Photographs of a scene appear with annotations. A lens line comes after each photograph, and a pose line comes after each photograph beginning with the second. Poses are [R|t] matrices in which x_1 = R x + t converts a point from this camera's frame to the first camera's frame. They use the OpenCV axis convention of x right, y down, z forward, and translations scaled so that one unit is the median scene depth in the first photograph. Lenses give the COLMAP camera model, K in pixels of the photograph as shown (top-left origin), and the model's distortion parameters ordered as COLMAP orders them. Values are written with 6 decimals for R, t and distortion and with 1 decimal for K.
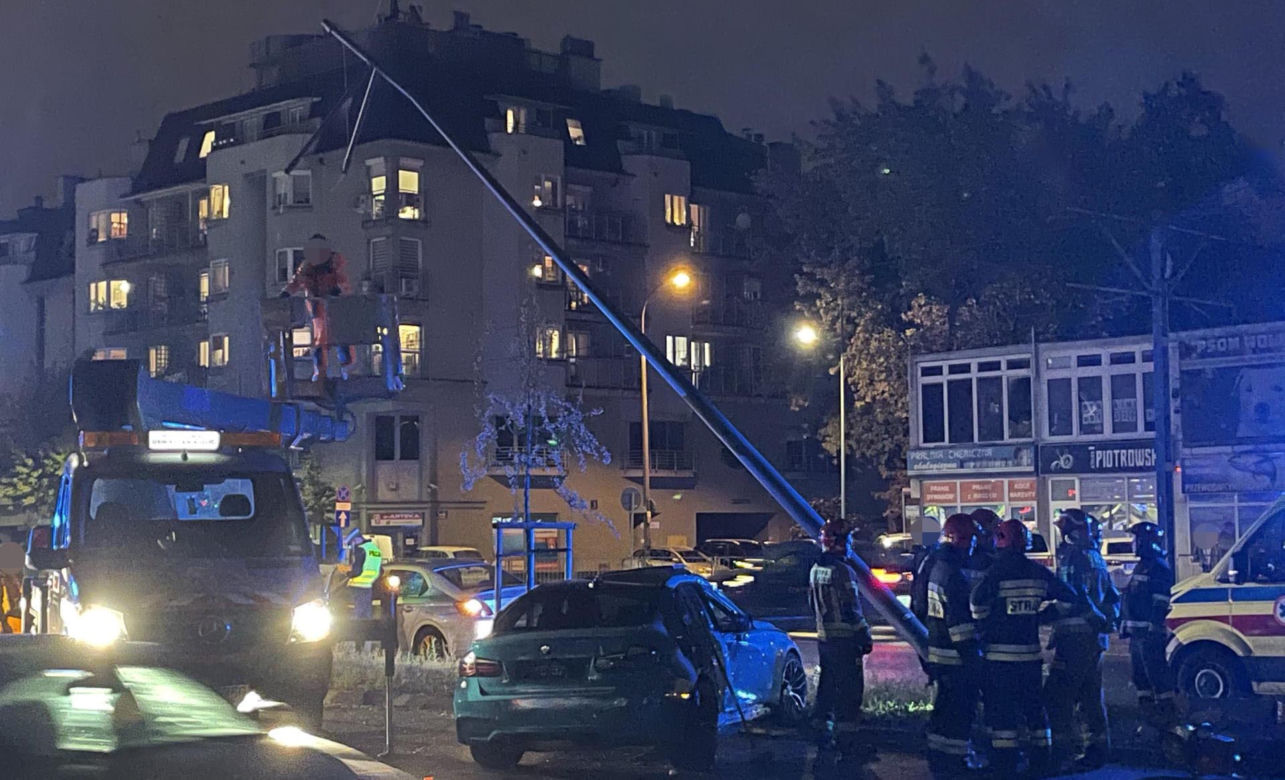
lens RADIAL K [[2182.9, 0, 649.6], [0, 2182.9, 355.6], [0, 0, 1]] dist [0.109282, -0.025757]
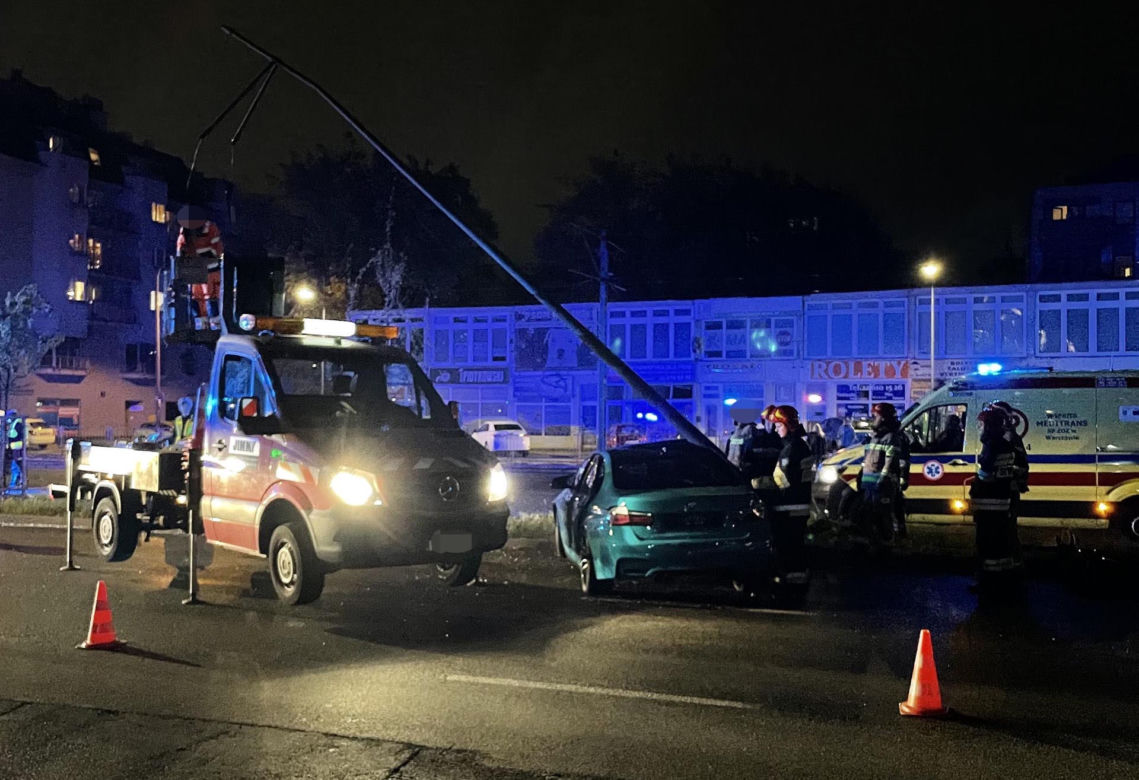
lens RADIAL K [[1169.2, 0, 544.9], [0, 1169.2, 392.8], [0, 0, 1]] dist [0.068005, -0.014326]
pose [[0.911926, 0.030383, 0.409227, -0.120574], [-0.054536, 0.997382, 0.047479, 0.012682], [-0.406714, -0.065615, 0.911196, 0.125947]]
